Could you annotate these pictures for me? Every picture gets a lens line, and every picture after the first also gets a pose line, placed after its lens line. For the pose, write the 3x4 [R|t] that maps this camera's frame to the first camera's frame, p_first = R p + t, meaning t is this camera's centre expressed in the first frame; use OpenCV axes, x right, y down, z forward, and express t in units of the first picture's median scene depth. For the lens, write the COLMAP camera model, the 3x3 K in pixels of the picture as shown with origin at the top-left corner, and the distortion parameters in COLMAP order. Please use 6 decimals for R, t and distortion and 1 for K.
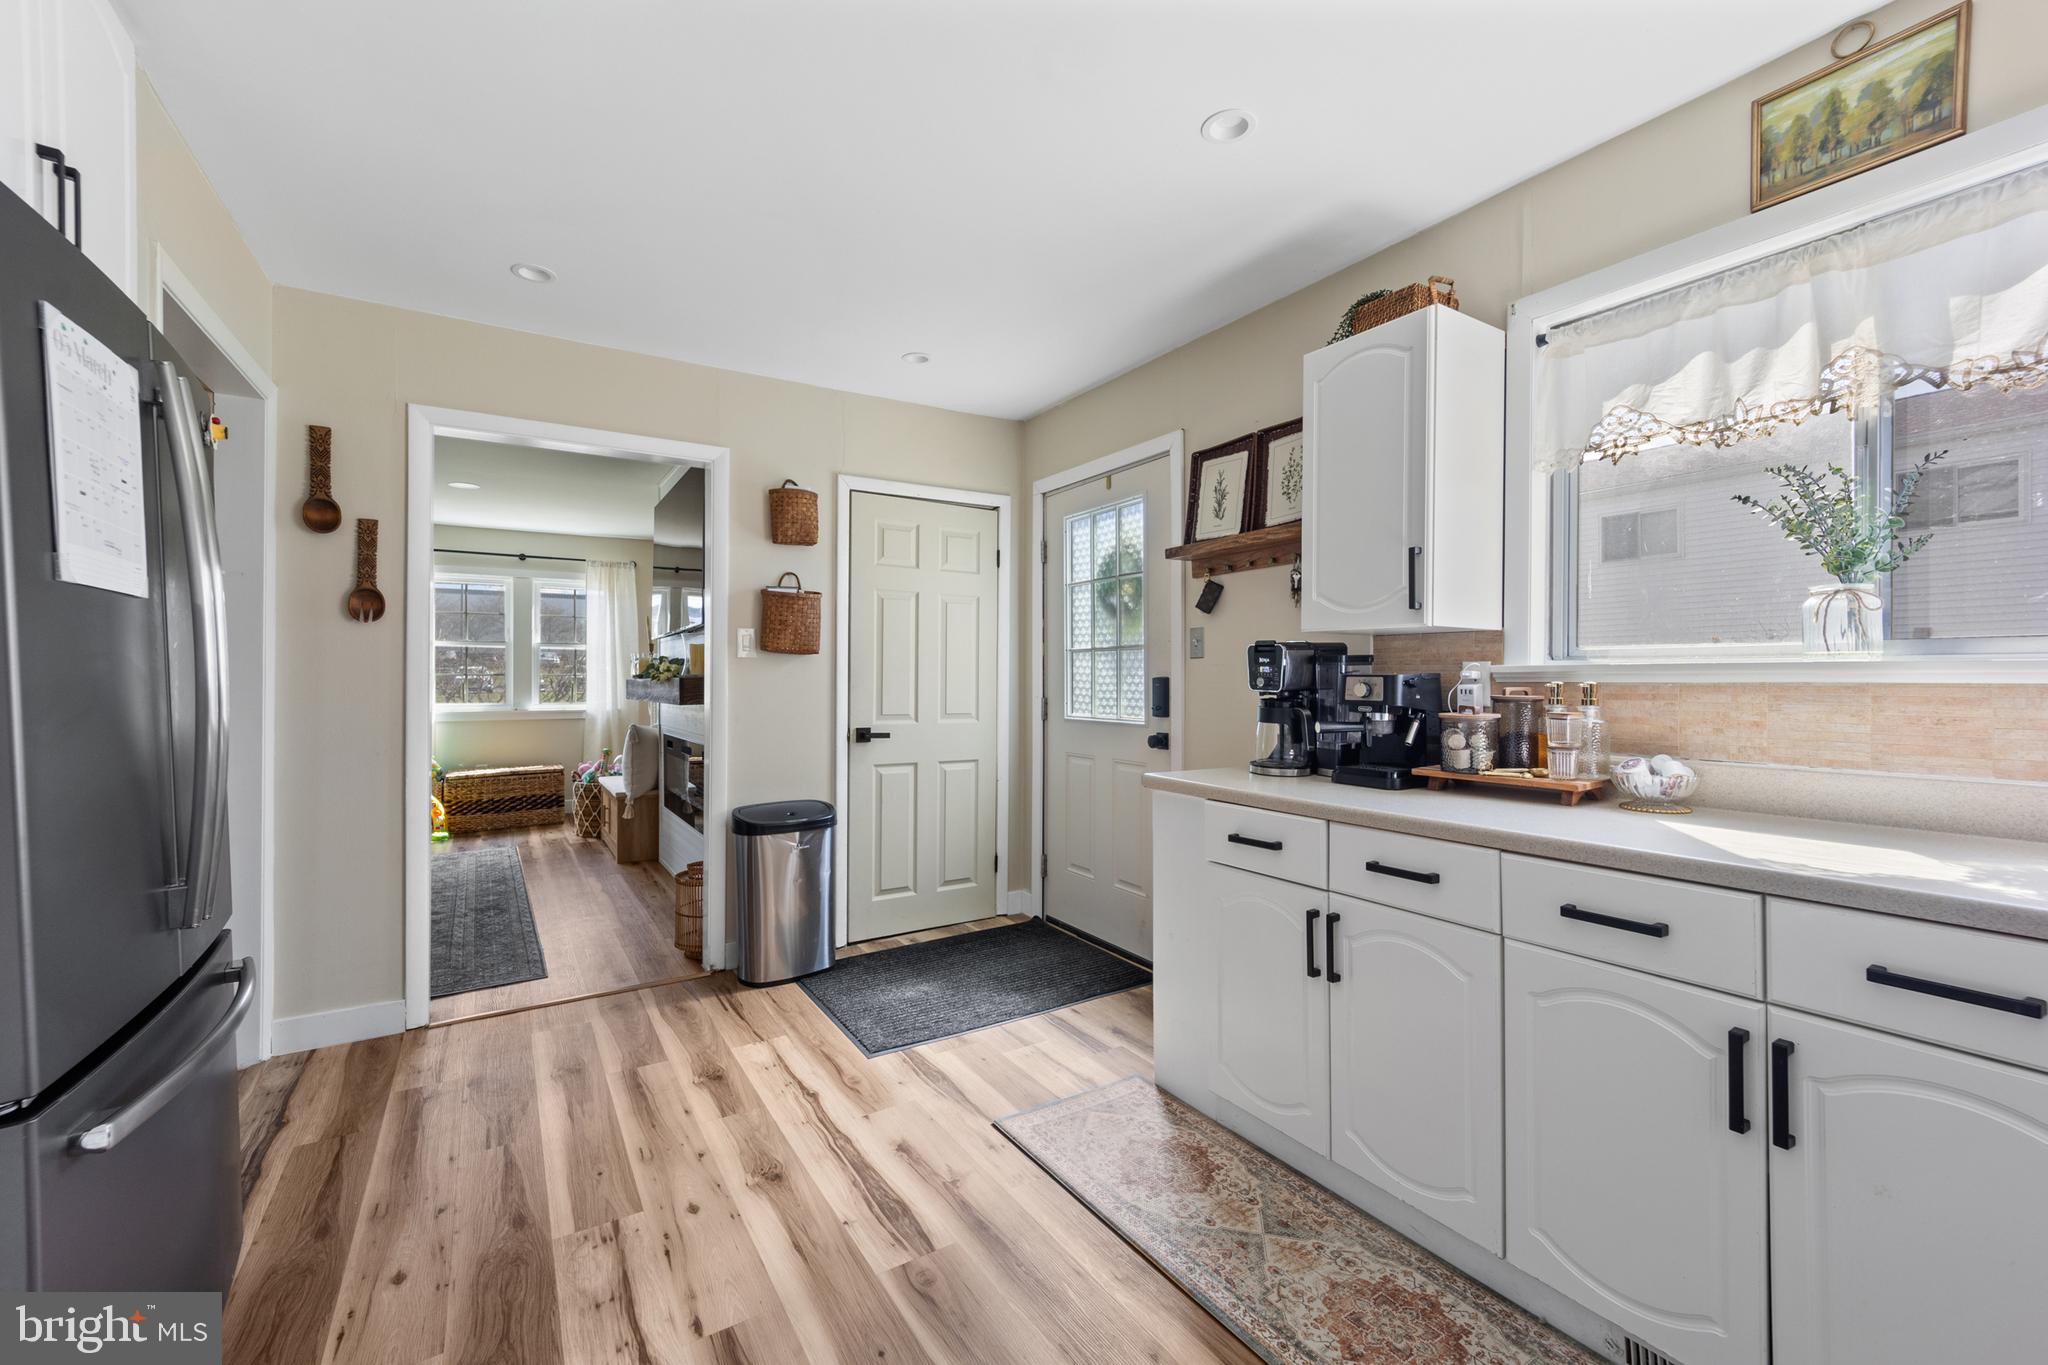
lens RADIAL K [[835.8, 0, 1012.1], [0, 835.8, 691.1], [0, 0, 1]] dist [-0.007374, 0.000093]
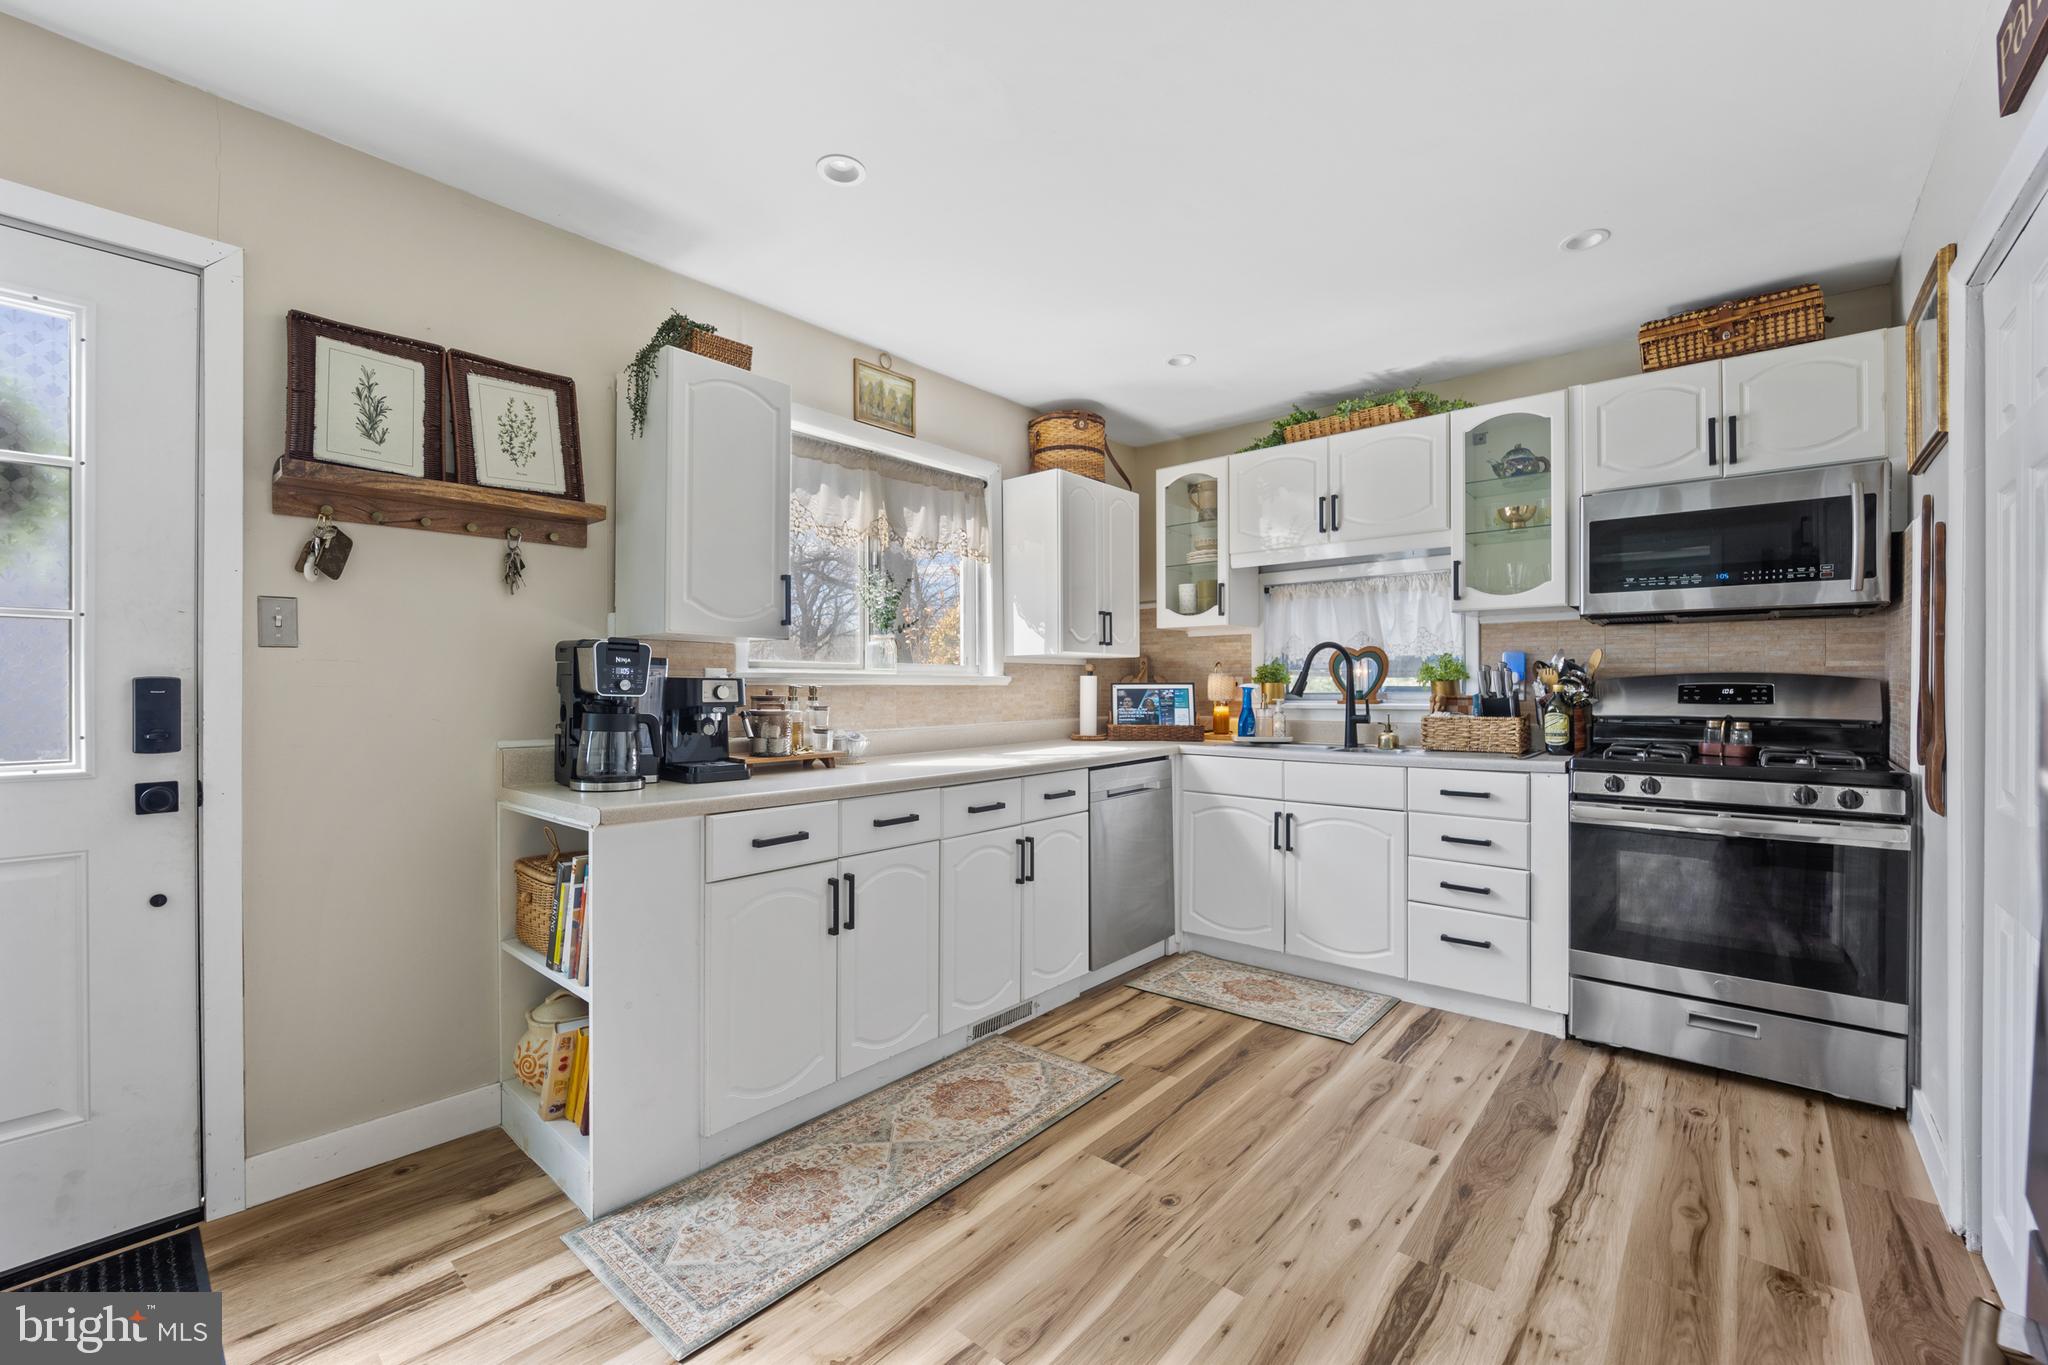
lens RADIAL K [[835.8, 0, 1027.2], [0, 835.8, 683.6], [0, 0, 1]] dist [-0.007374, 0.000093]
pose [[-0.304526, -0.004093, 0.952495, -0.751895], [0.008352, 0.999941, 0.006967, -0.017466], [-0.952467, 0.010077, -0.304474, 0.970558]]
